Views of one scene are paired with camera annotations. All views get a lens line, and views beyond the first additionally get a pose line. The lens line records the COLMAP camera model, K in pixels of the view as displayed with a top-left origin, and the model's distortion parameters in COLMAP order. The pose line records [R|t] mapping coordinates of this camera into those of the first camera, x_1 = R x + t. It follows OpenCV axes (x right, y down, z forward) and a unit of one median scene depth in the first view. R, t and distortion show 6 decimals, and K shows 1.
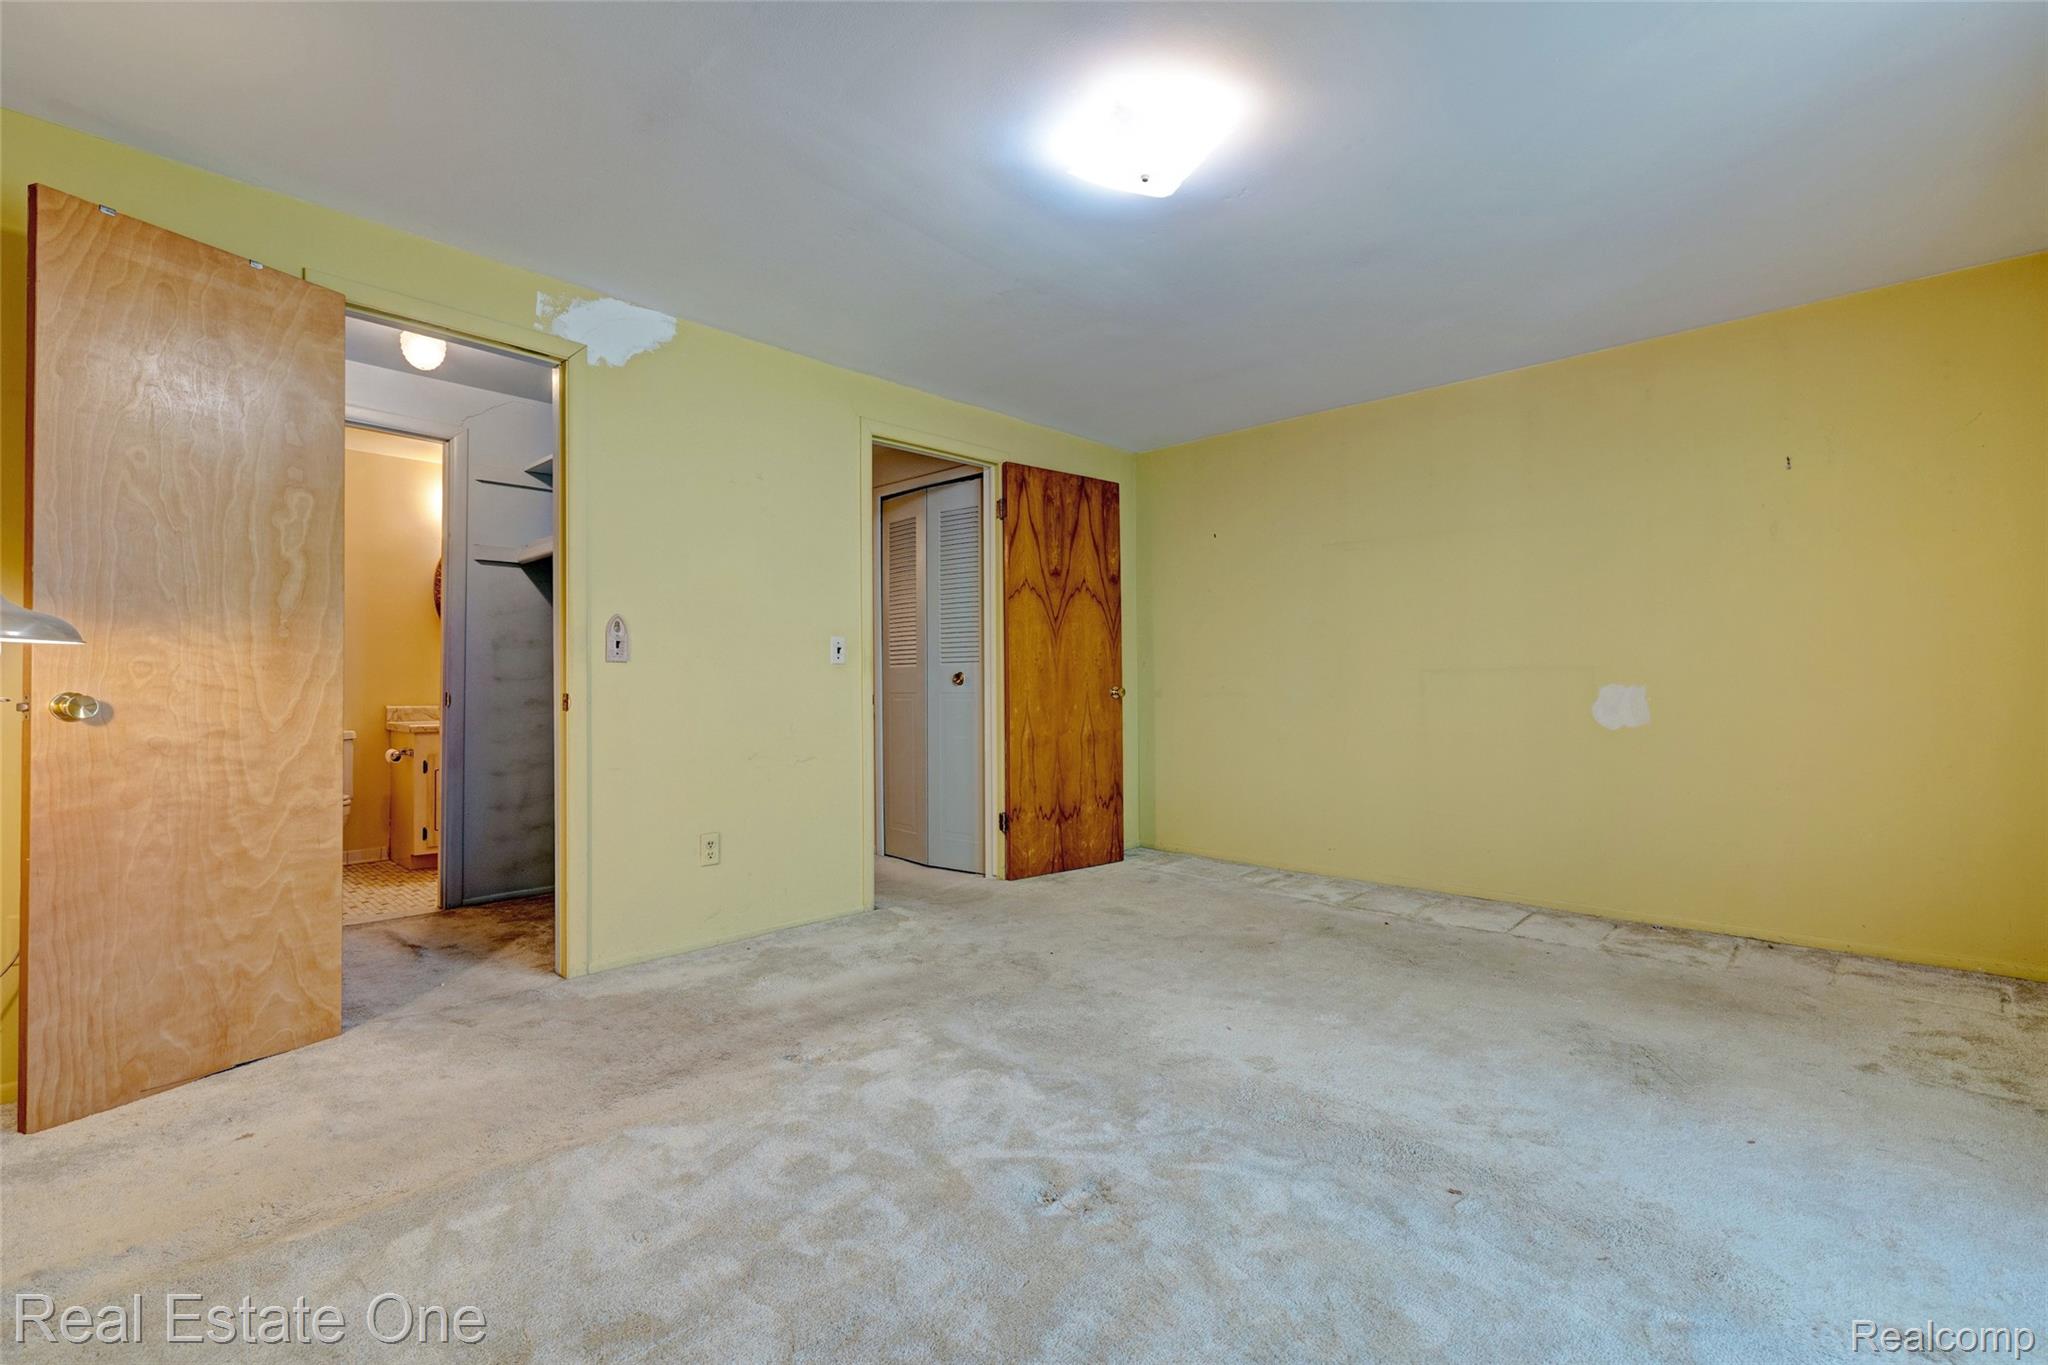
lens RADIAL K [[875.6, 0, 1029.1], [0, 875.6, 673.8], [0, 0, 1]] dist [-0.000669, 0.000419]
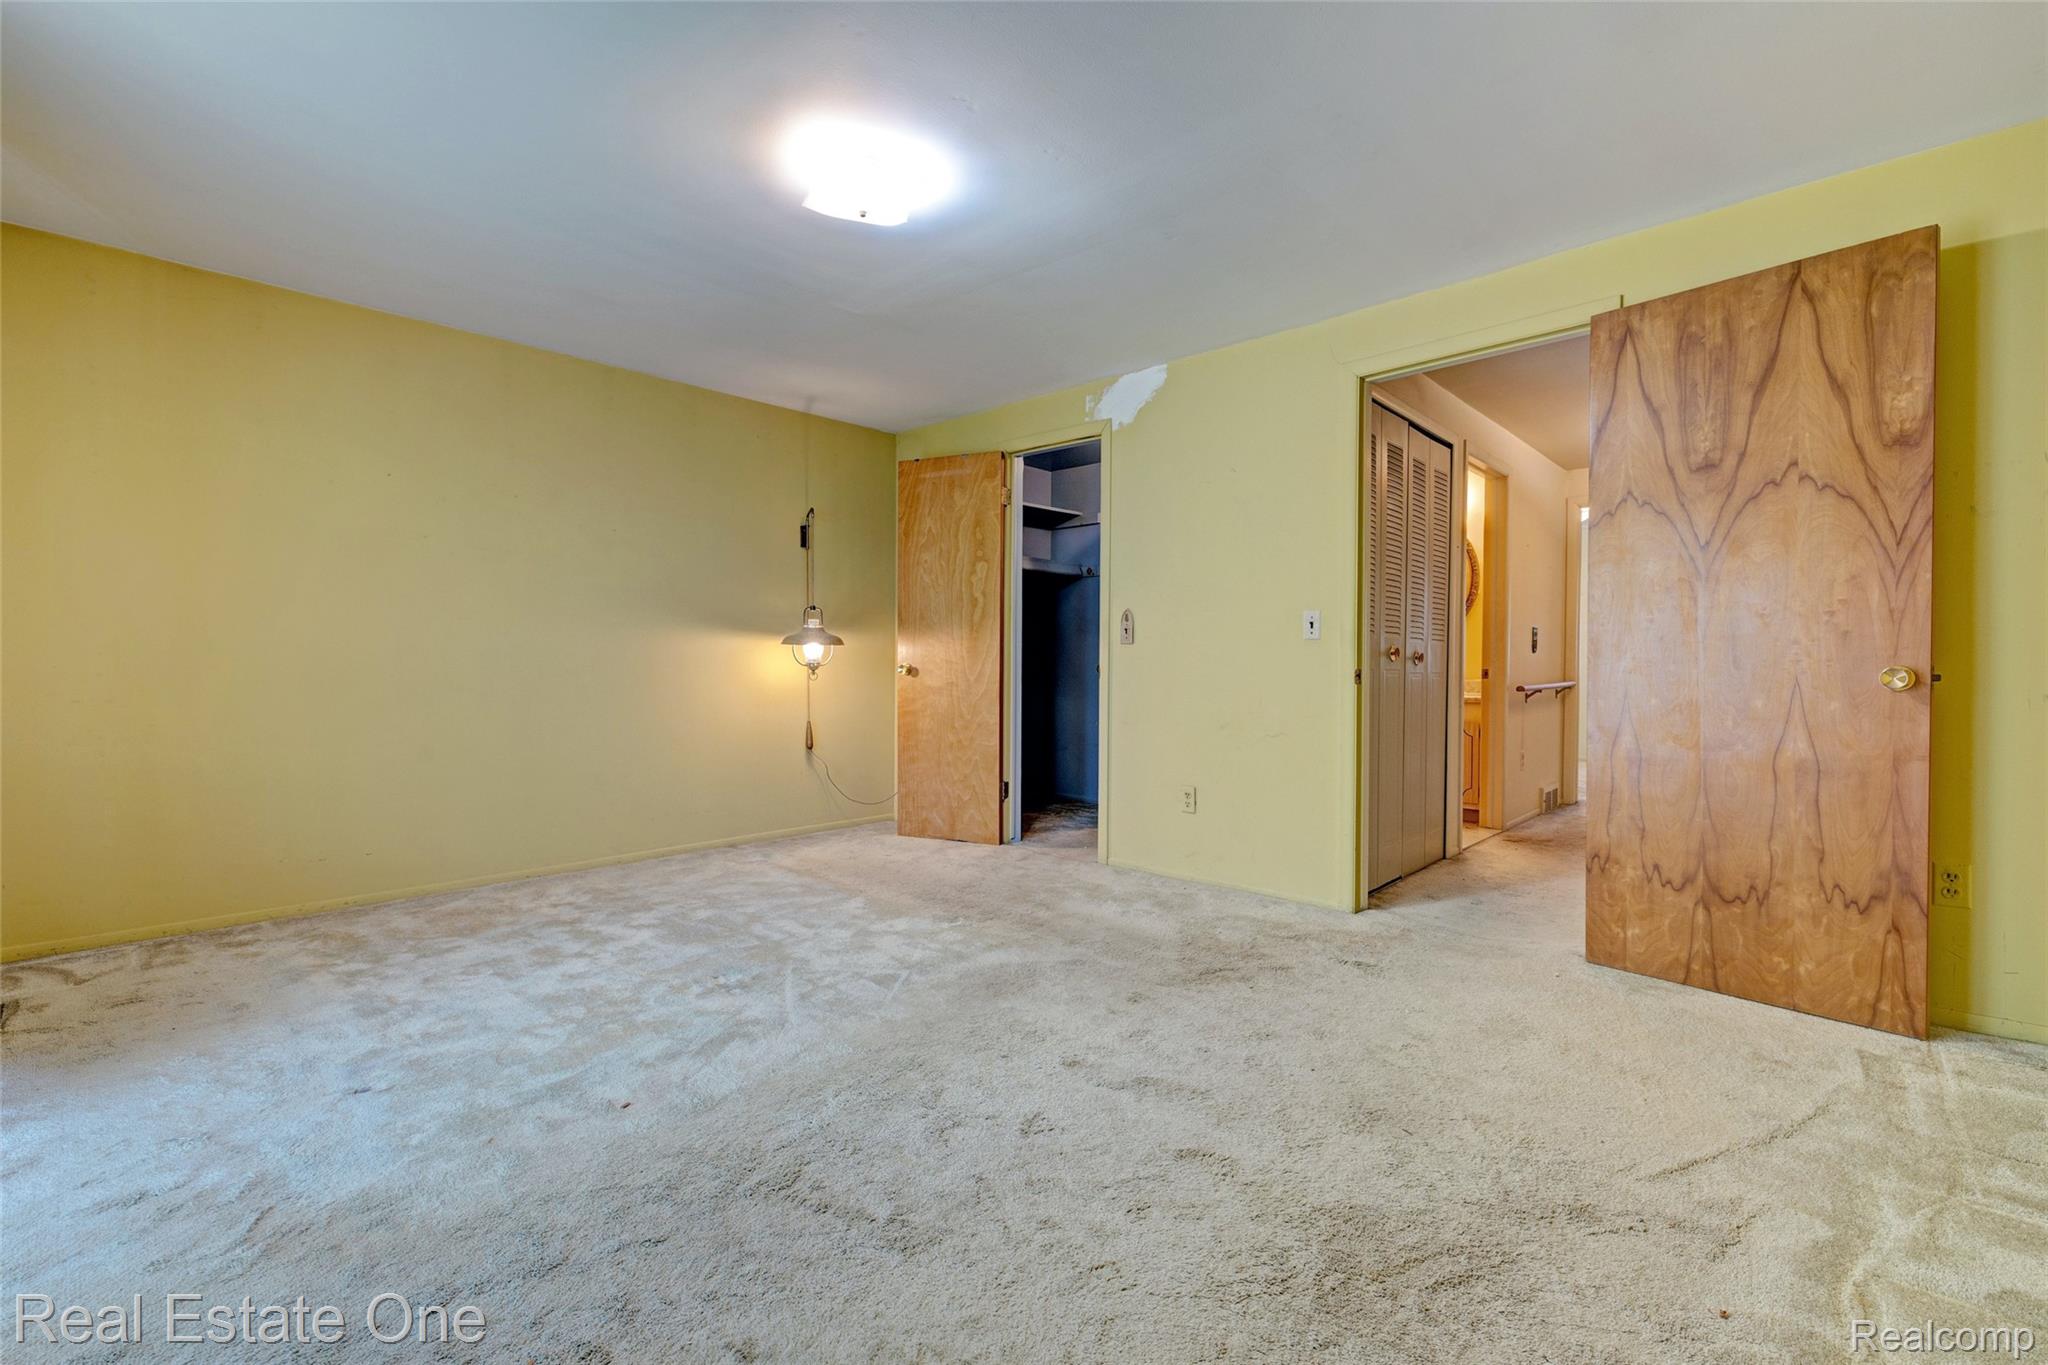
lens RADIAL K [[875.6, 0, 1029.9], [0, 875.6, 676.0], [0, 0, 1]] dist [-0.000669, 0.000419]
pose [[0.027040, 0.019452, -0.999445, 0.592133], [0.011216, 0.999742, 0.019762, 0.005011], [0.999571, -0.011744, 0.026814, 0.545934]]
